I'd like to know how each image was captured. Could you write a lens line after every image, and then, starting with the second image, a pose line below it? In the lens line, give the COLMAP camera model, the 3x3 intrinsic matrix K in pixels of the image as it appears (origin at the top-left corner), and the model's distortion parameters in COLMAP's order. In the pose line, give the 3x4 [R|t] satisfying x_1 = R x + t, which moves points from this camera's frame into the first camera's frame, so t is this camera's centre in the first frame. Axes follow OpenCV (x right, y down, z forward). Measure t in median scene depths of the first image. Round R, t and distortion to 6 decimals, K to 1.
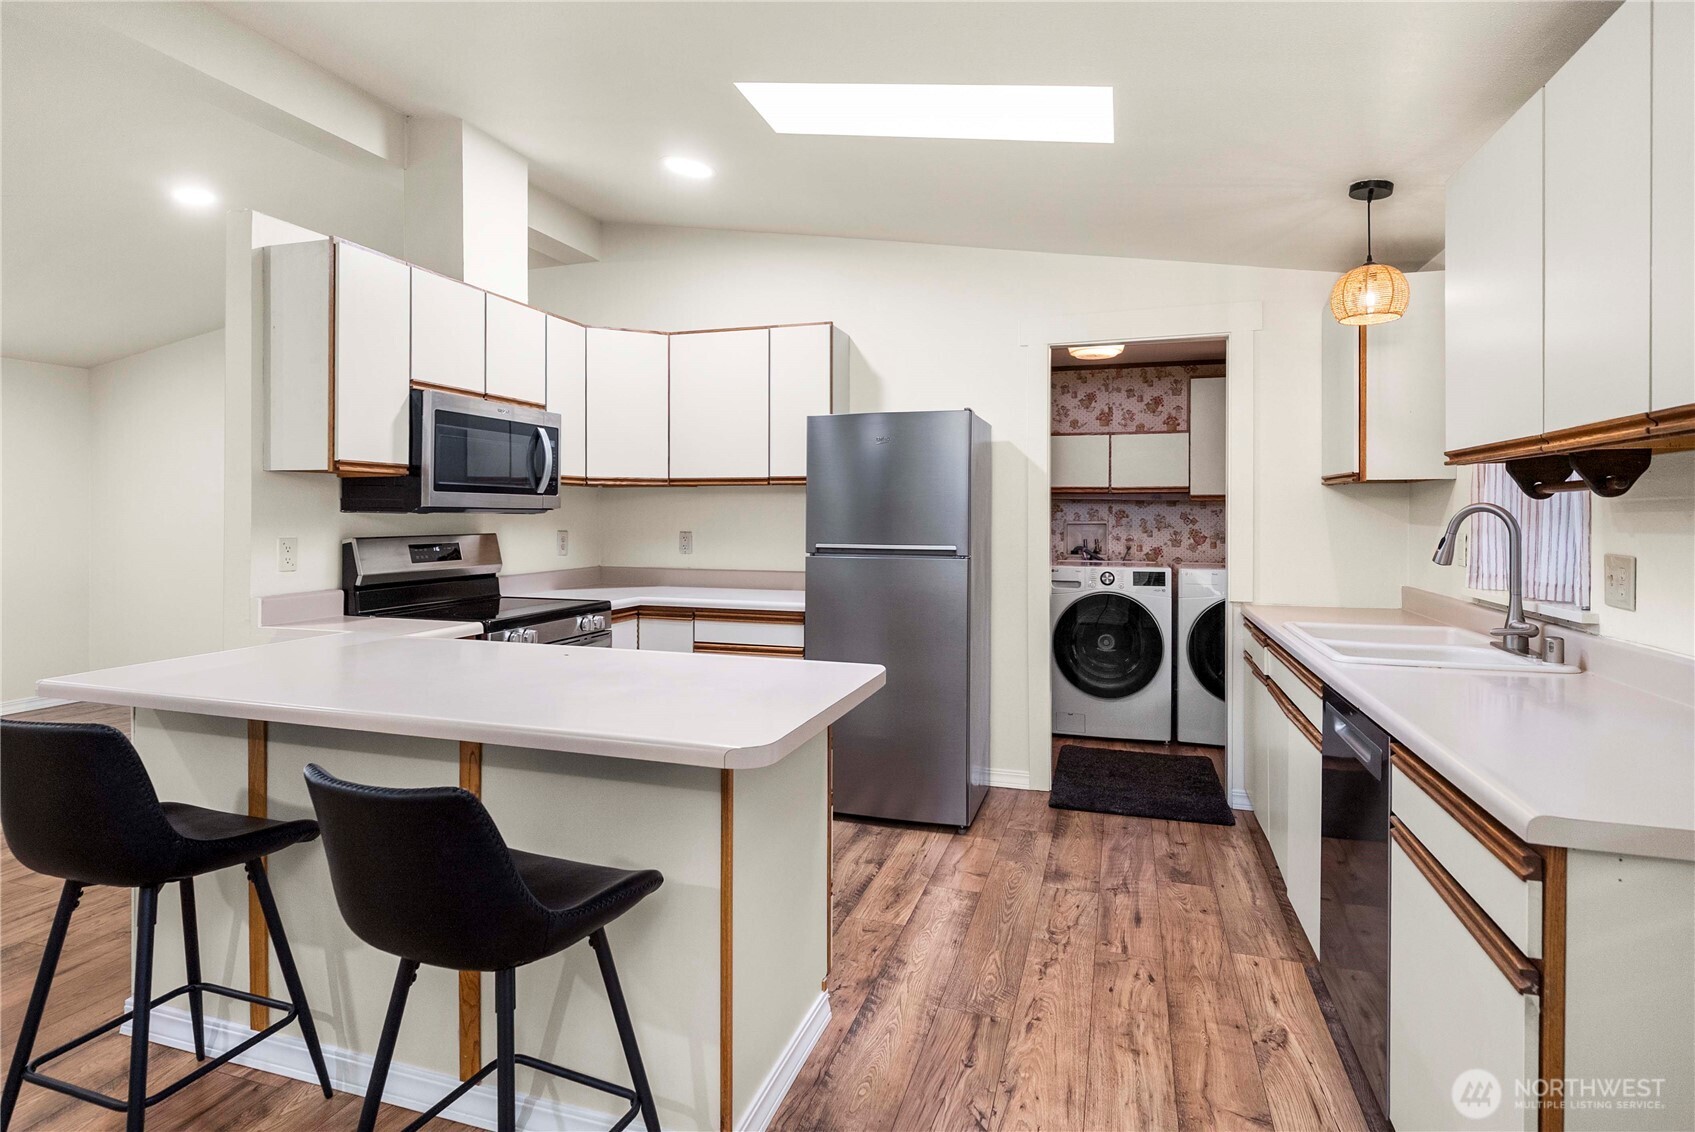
lens RADIAL K [[873.0, 0, 848.9], [0, 873.0, 516.1], [0, 0, 1]] dist [0.002796, 0.000326]
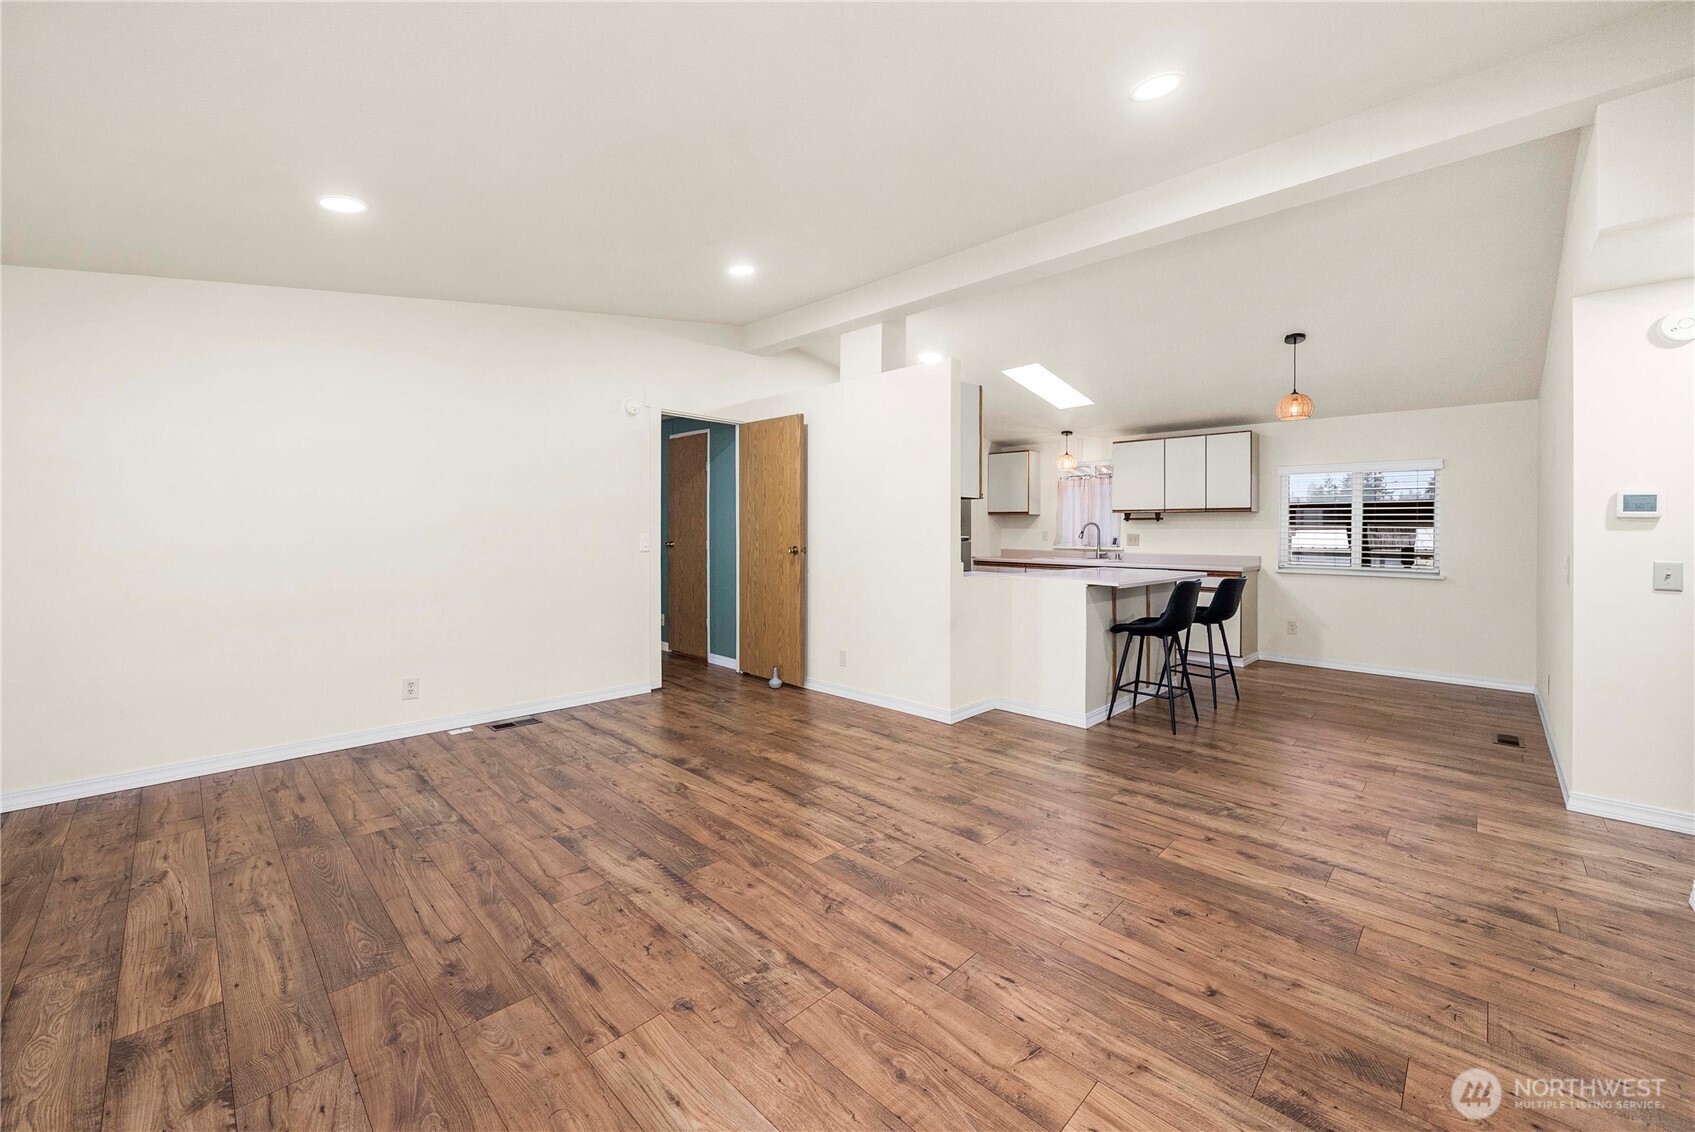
lens RADIAL K [[657.9, 0, 845.1], [0, 657.9, 518.3], [0, 0, 1]] dist [-0.002512, -0.000167]
pose [[0.452806, 0.019918, 0.891386, -1.474896], [-0.006308, 0.999797, -0.019136, 0.018890], [-0.891586, 0.003042, 0.452840, 0.400879]]
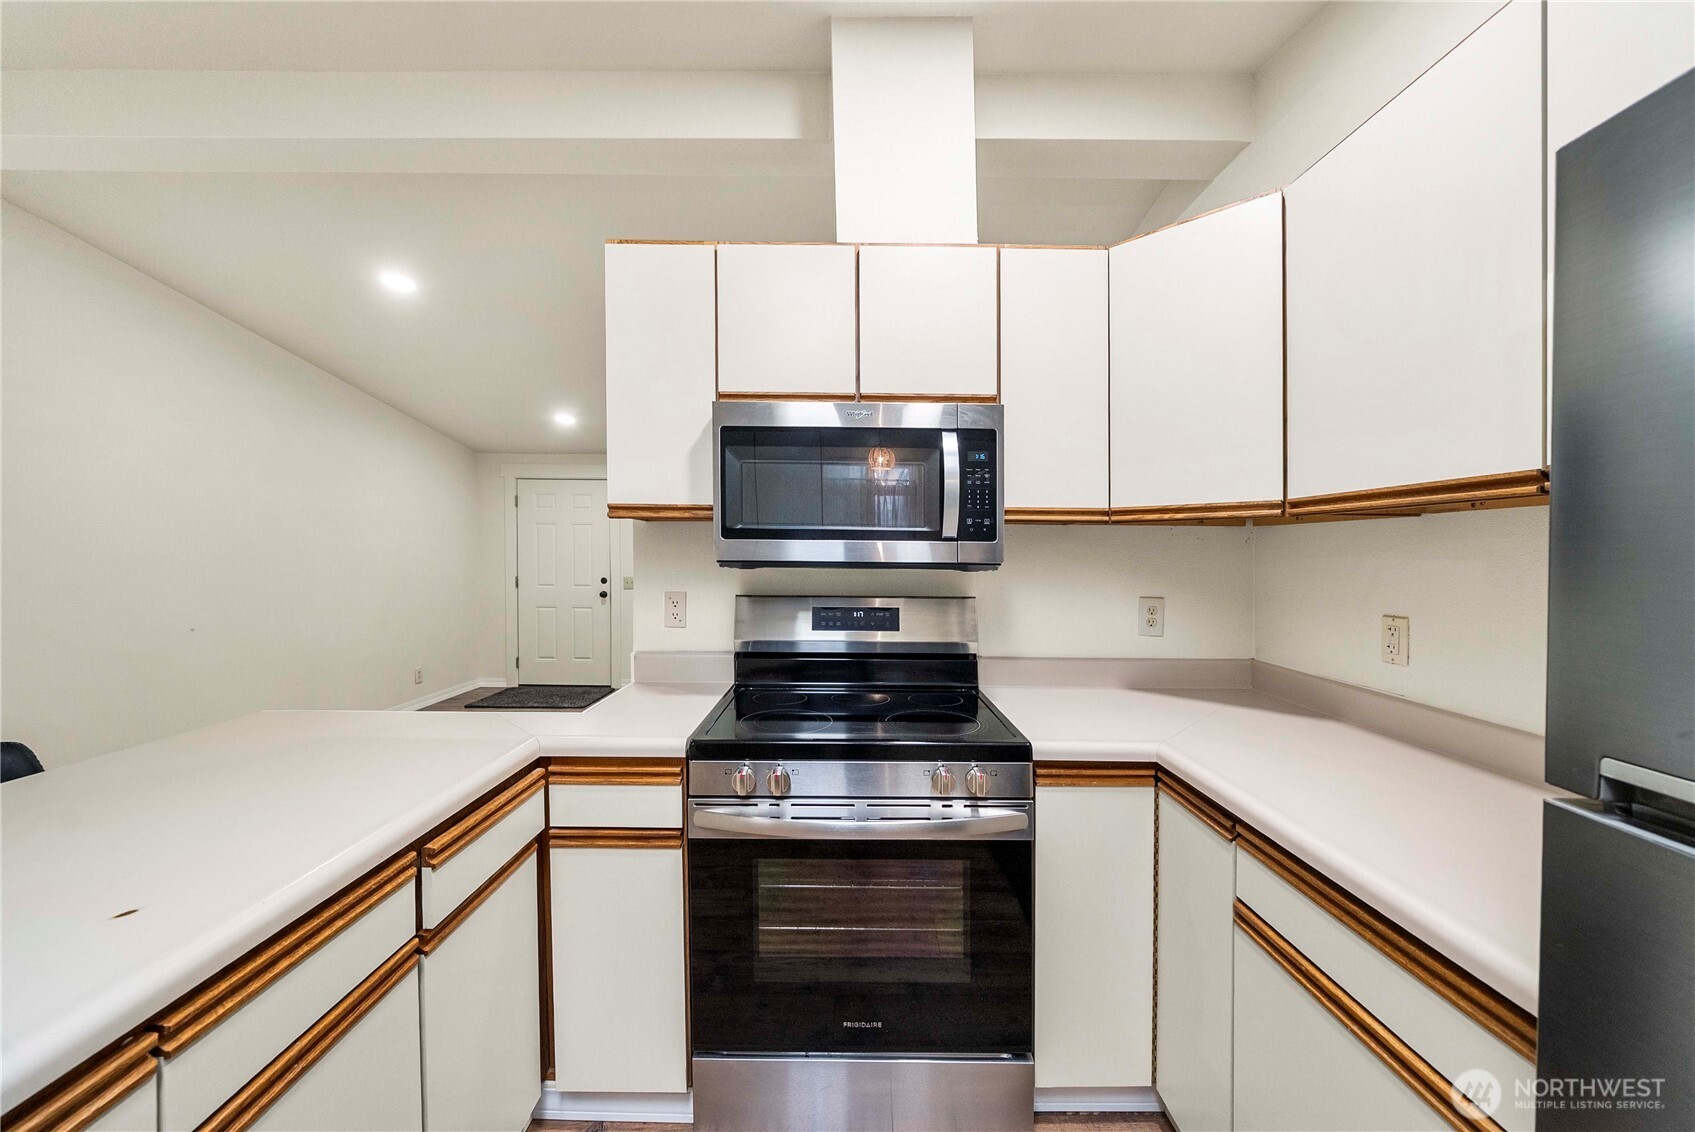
lens RADIAL K [[627.5, 0, 843.4], [0, 627.5, 558.8], [0, 0, 1]] dist [-0.002890, -0.000138]
pose [[0.300144, 0.008318, -0.953858, 0.041651], [-0.010828, 0.999927, 0.005313, -0.011574], [0.953832, 0.008734, 0.300212, 0.701428]]
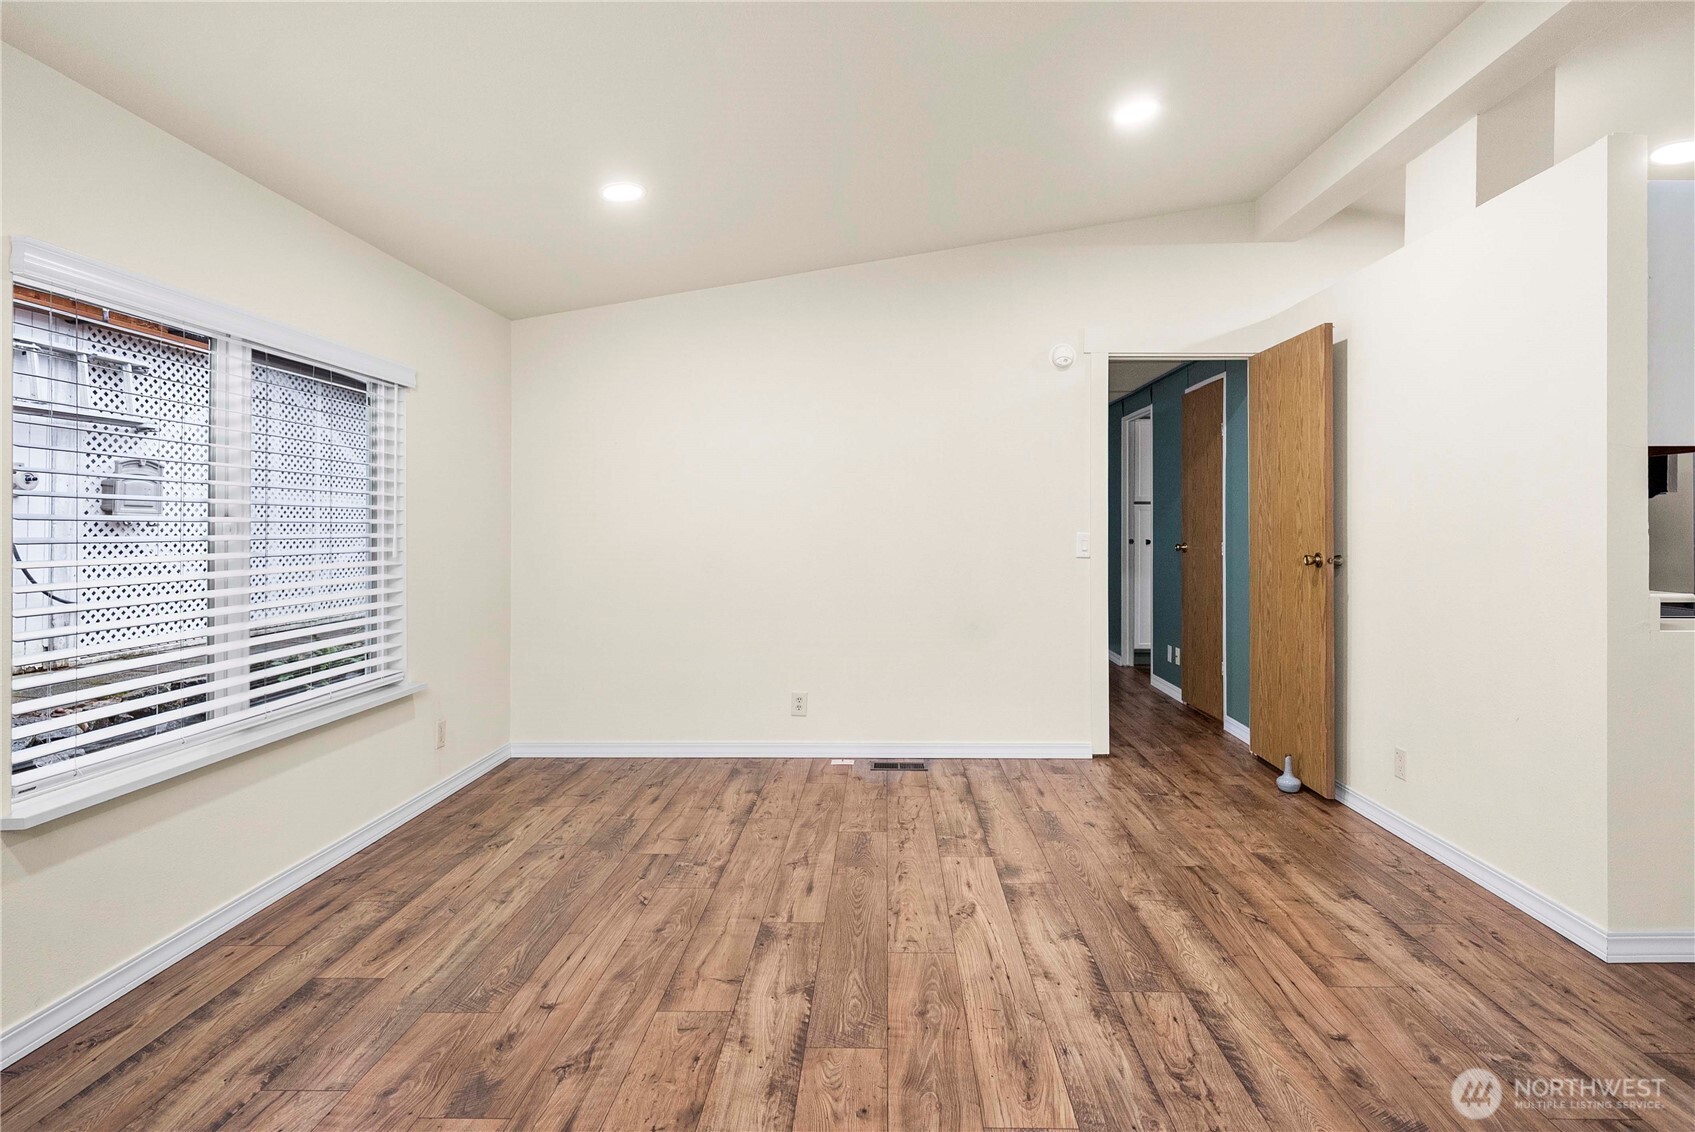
lens RADIAL K [[839.9, 0, 880.9], [0, 839.9, 517.2], [0, 0, 1]] dist [0.000976, -0.000007]
pose [[0.957425, 0.001255, 0.288680, -1.145720], [0.002062, 0.999935, -0.011189, 0.018170], [-0.288675, 0.011308, 0.957360, 0.310903]]
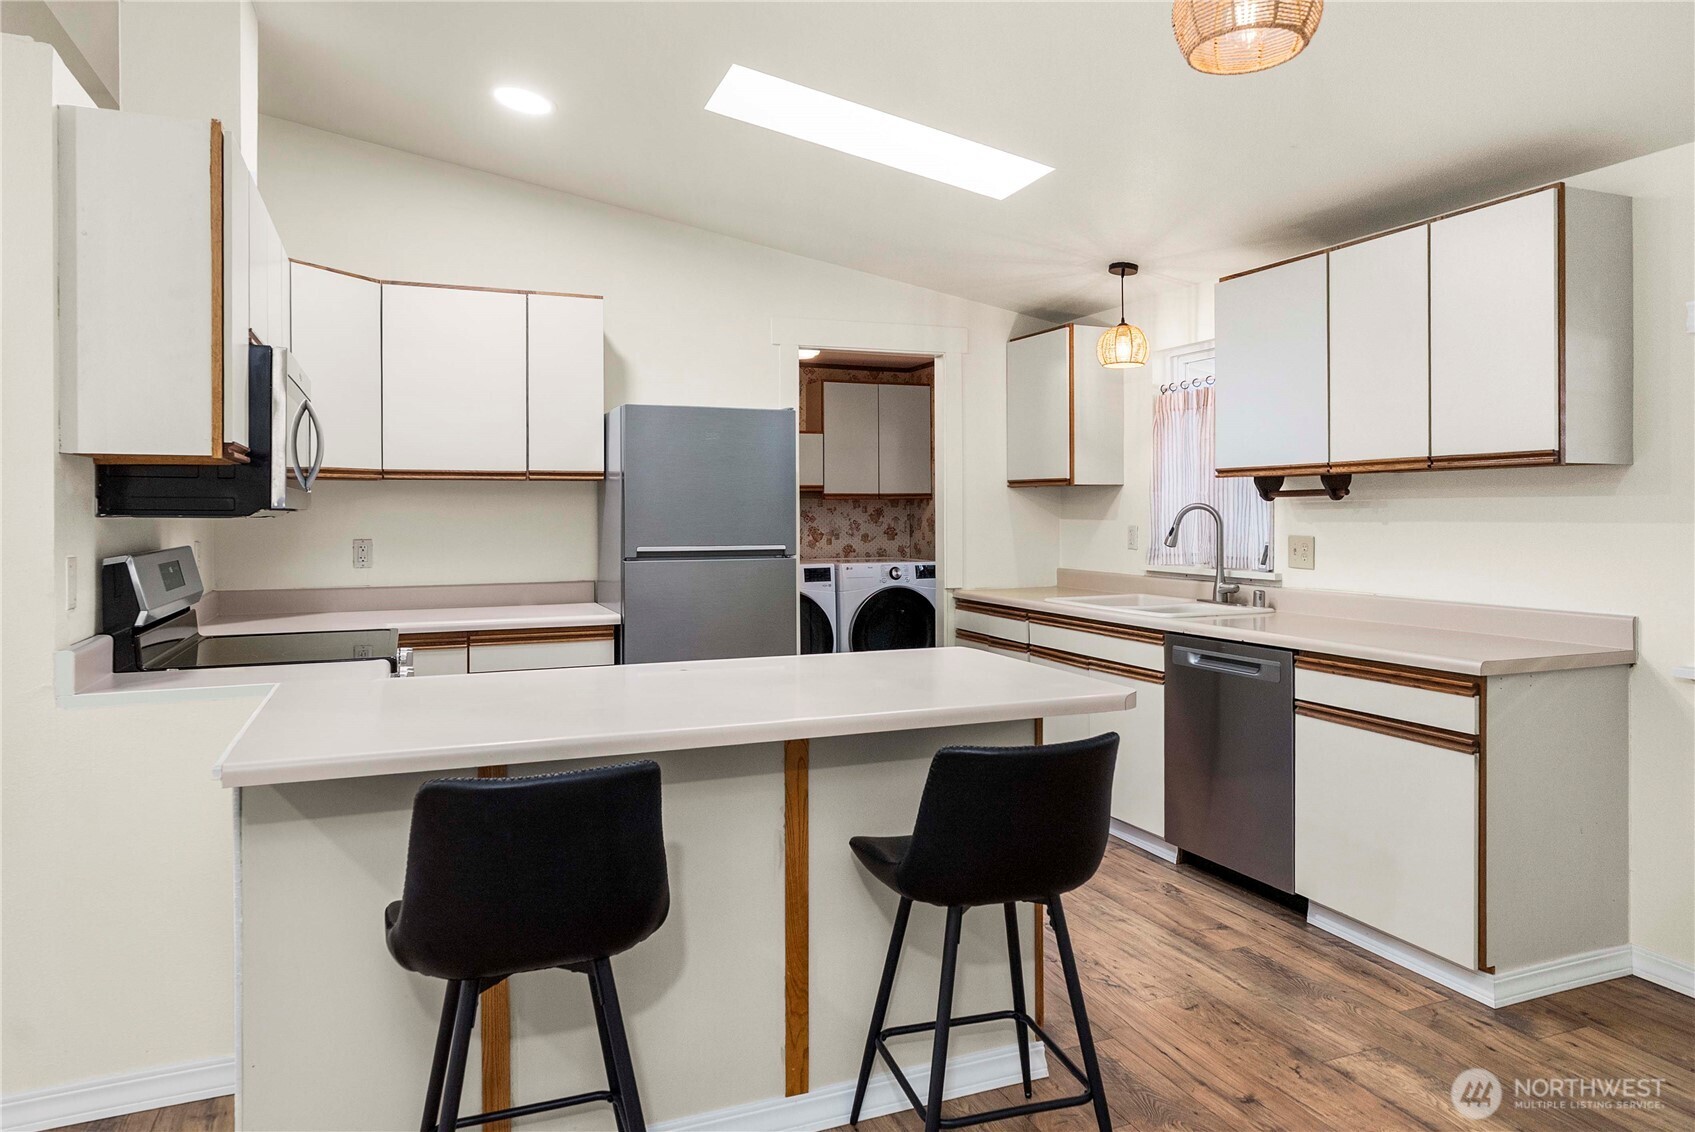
lens RADIAL K [[1054.8, 0, 850.8], [0, 1054.8, 511.9], [0, 0, 1]] dist [0.000405, 0.001251]
pose [[0.765566, -0.006065, 0.643328, -0.516187], [0.007507, 0.999972, 0.000493, -0.003345], [-0.643313, 0.004452, 0.765590, 0.021869]]
